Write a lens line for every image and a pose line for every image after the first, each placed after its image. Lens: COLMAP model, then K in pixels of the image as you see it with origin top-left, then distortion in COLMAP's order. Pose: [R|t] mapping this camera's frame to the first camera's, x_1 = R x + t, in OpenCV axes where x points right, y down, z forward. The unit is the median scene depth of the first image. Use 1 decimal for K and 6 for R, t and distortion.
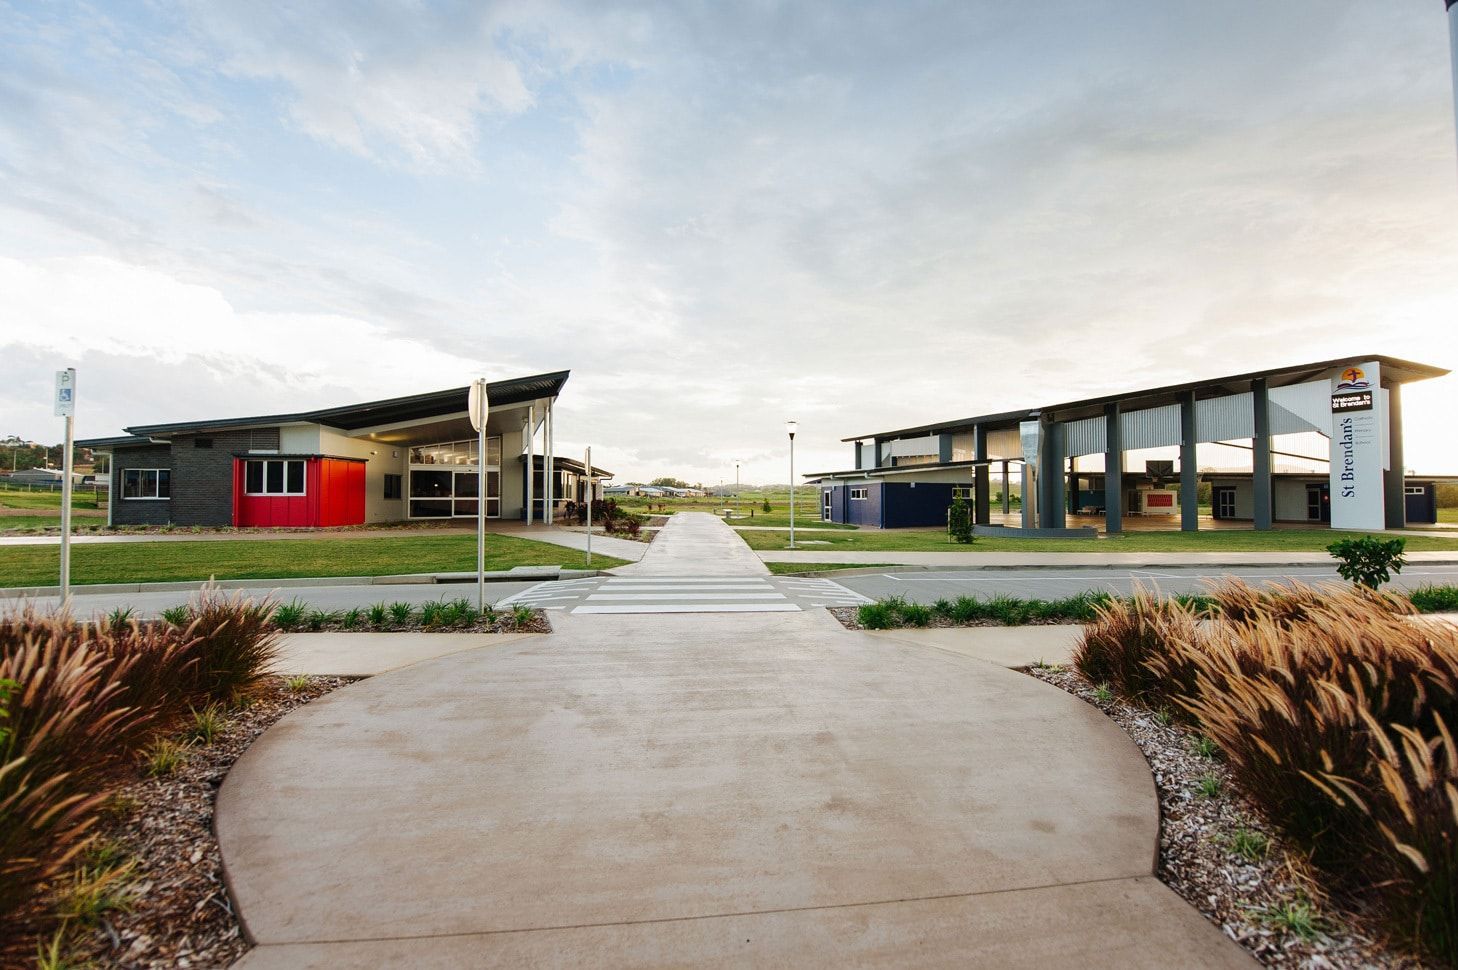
lens RADIAL K [[603.4, 0, 729.0], [0, 603.4, 485.0], [0, 0, 1]] dist [-0.002859, -0.000436]
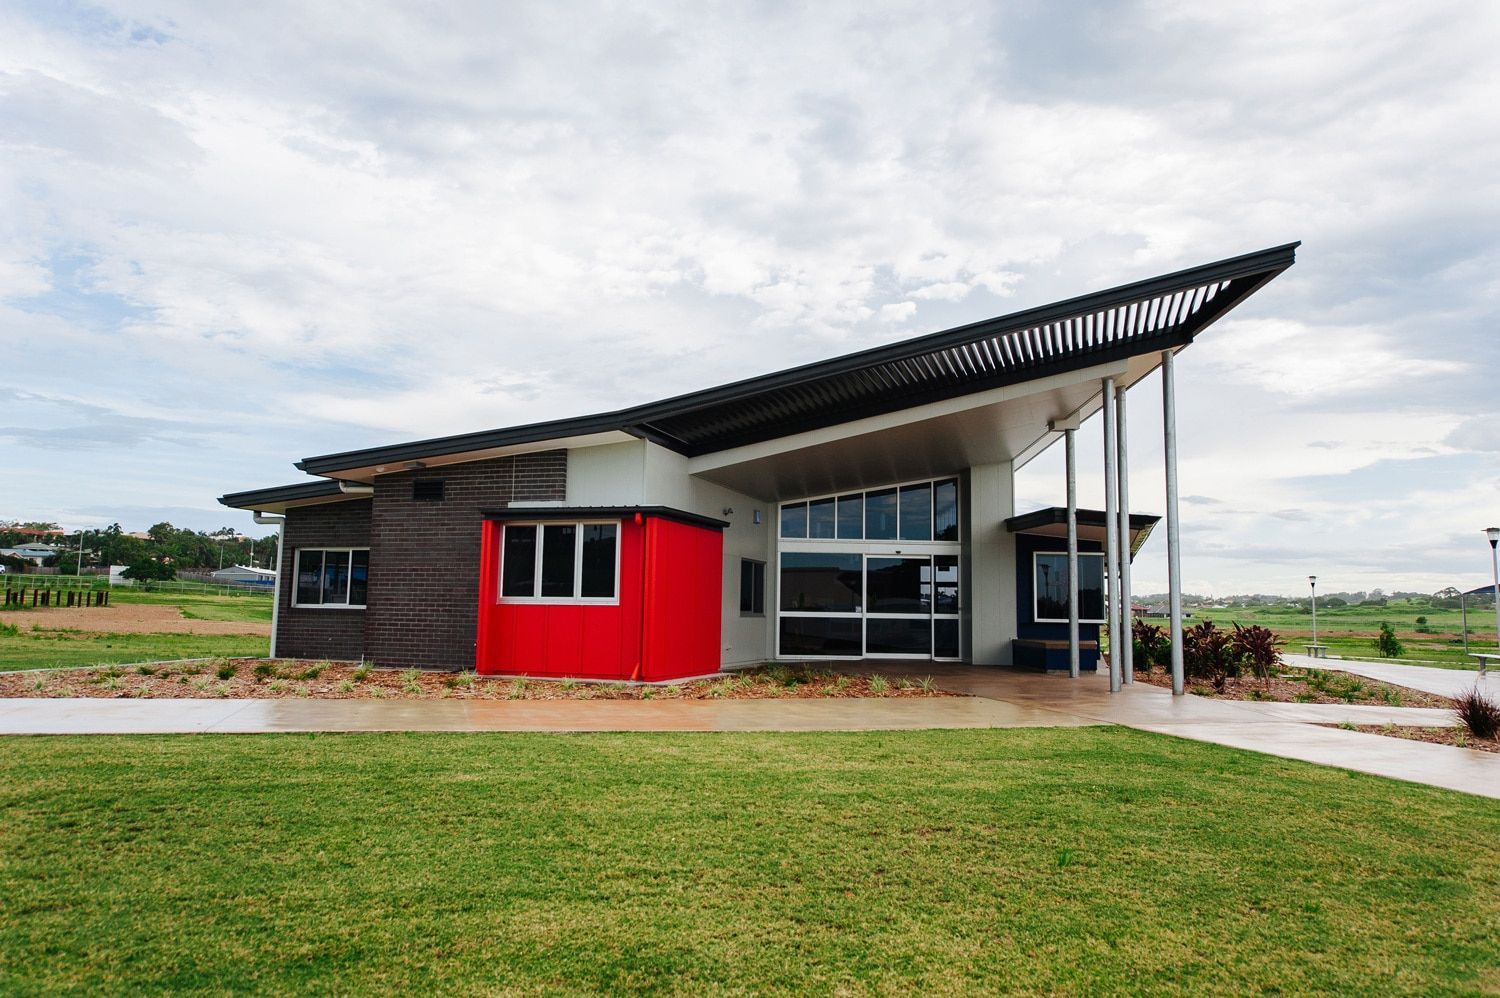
lens RADIAL K [[986.4, 0, 750.0], [0, 986.4, 499.0], [0, 0, 1]] dist [0.008702, 0.001163]
pose [[0.926270, -0.027899, -0.375827, -0.332031], [-0.008340, 0.995494, -0.094454, 0.008010], [0.376769, 0.090624, 0.921864, 0.364215]]
